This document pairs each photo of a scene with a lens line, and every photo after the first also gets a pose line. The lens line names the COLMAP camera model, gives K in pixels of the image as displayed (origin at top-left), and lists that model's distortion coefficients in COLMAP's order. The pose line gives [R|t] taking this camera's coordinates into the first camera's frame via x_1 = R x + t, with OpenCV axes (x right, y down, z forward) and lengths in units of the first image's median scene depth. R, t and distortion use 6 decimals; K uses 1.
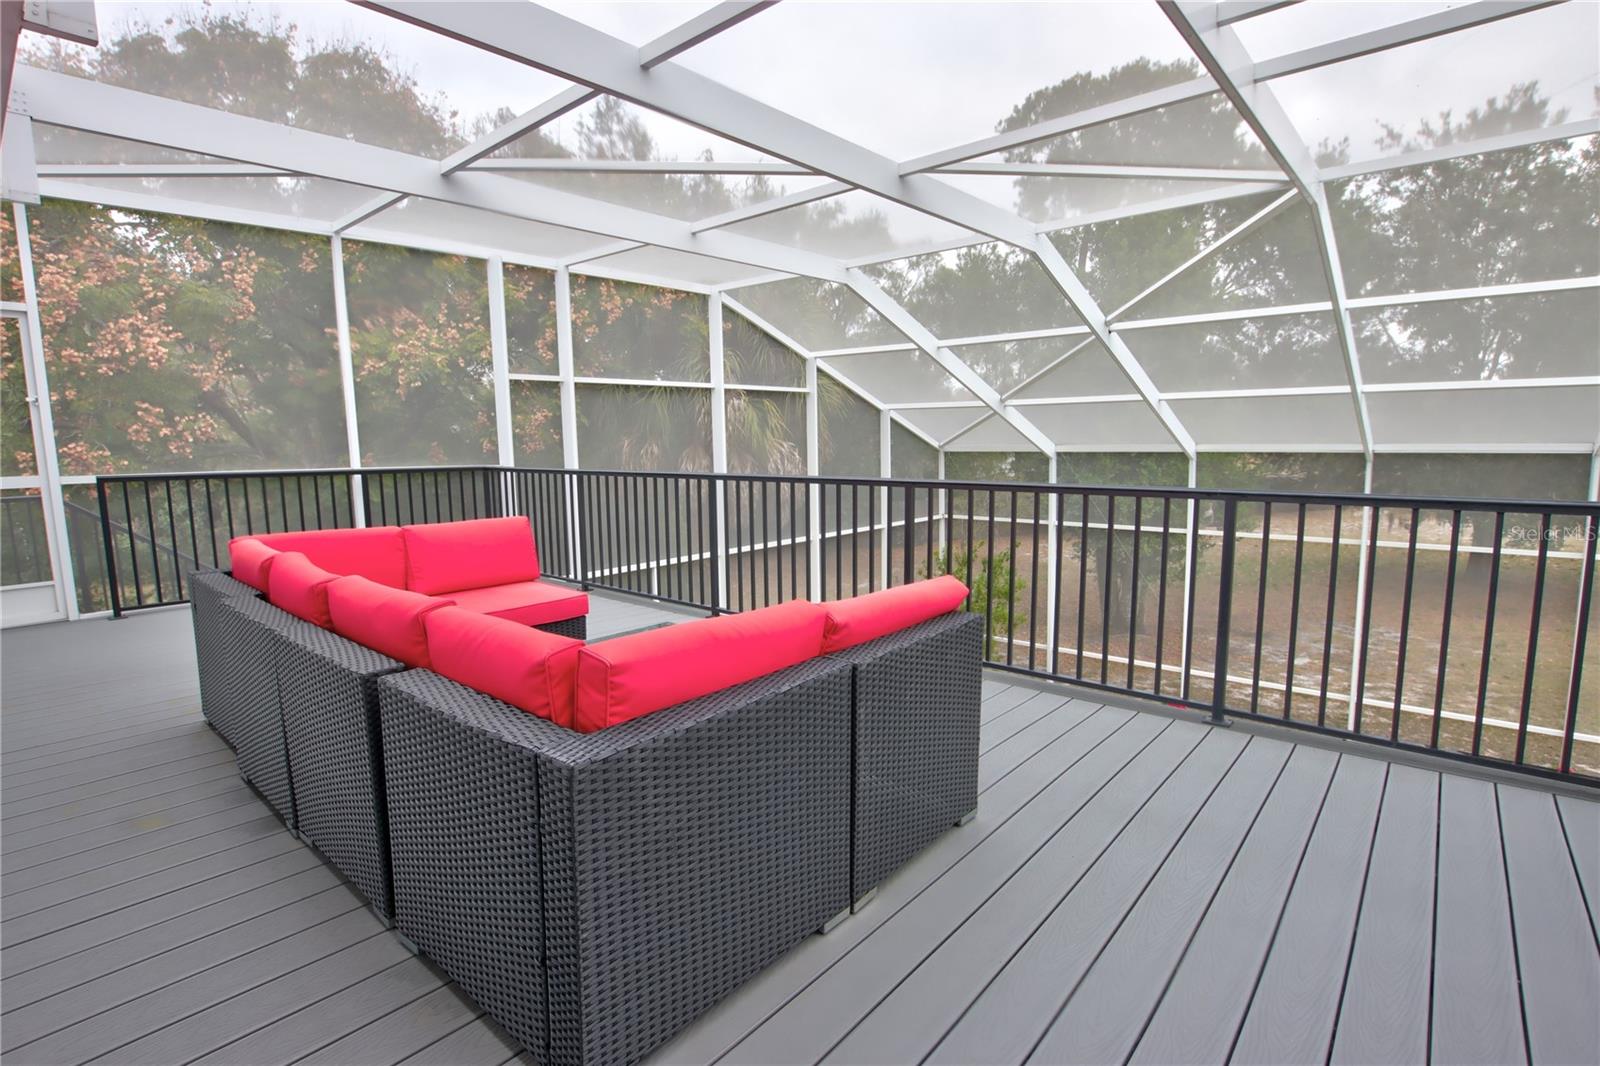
lens RADIAL K [[751.3, 0, 884.1], [0, 751.3, 536.1], [0, 0, 1]] dist [-0.000049, 0.000009]
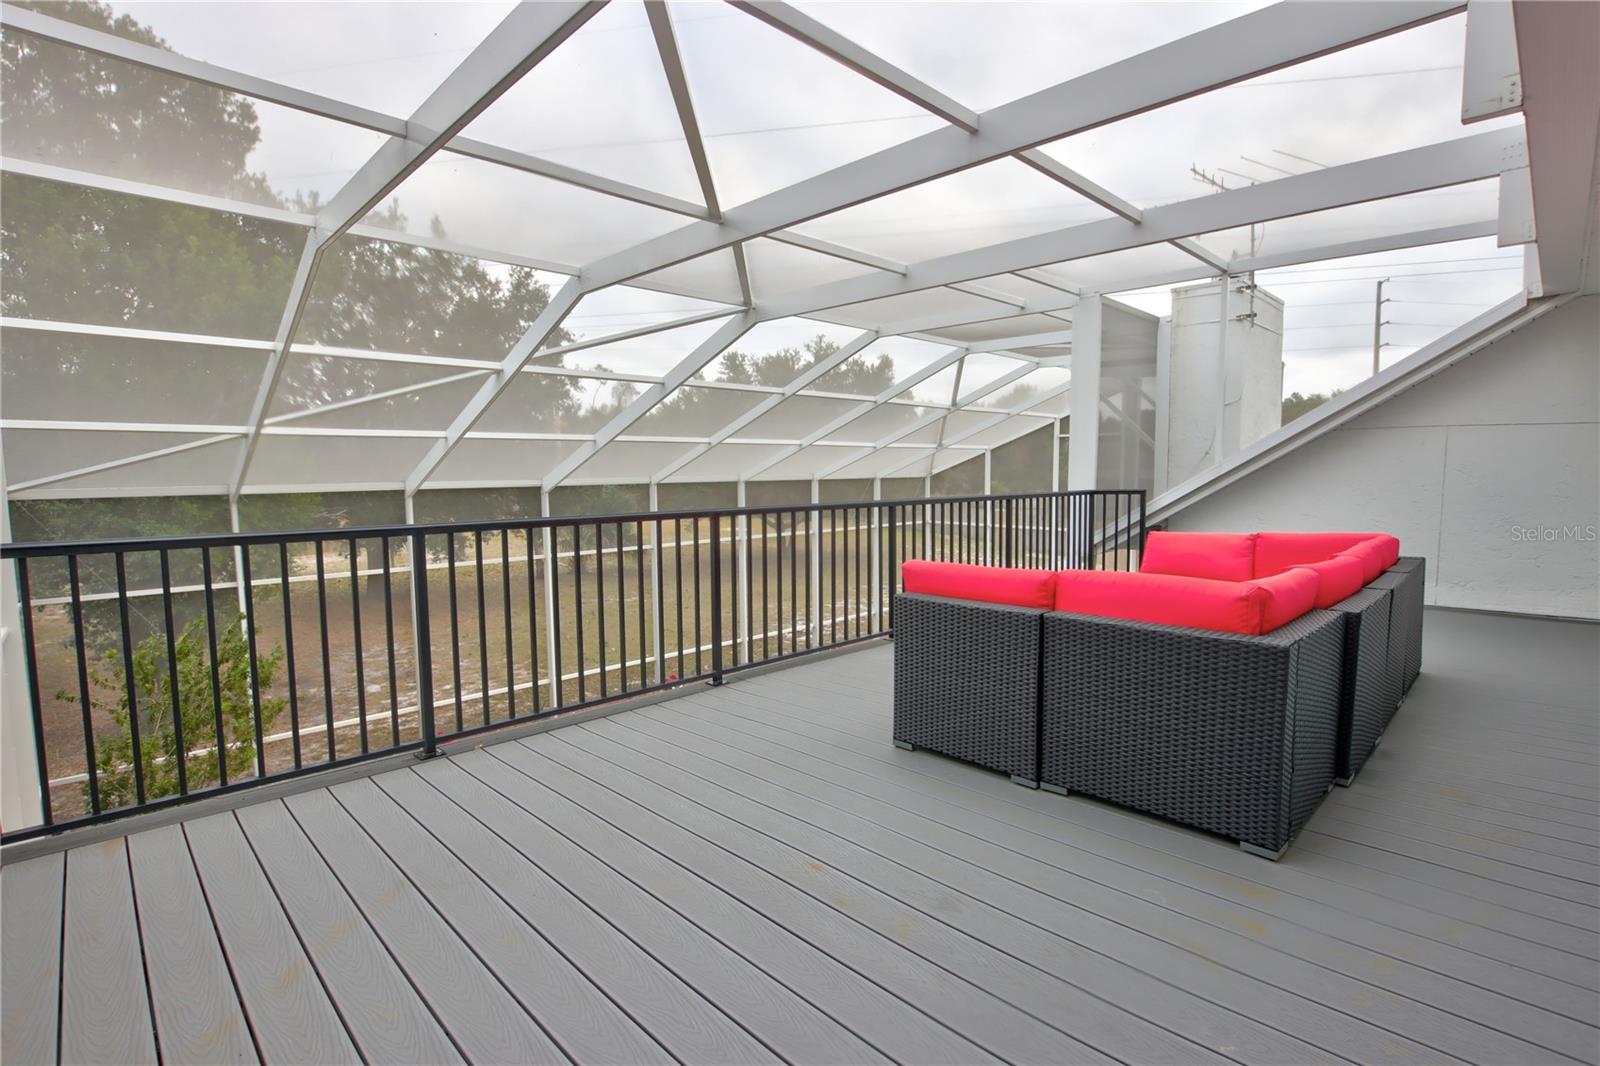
lens RADIAL K [[754.8, 0, 805.6], [0, 754.8, 536.5], [0, 0, 1]] dist [-0.029896, -0.000204]
pose [[0.130746, -0.079169, 0.988250, -0.481755], [0.128944, 0.989698, 0.062225, -0.041238], [-0.982995, 0.119293, 0.139607, 0.345651]]
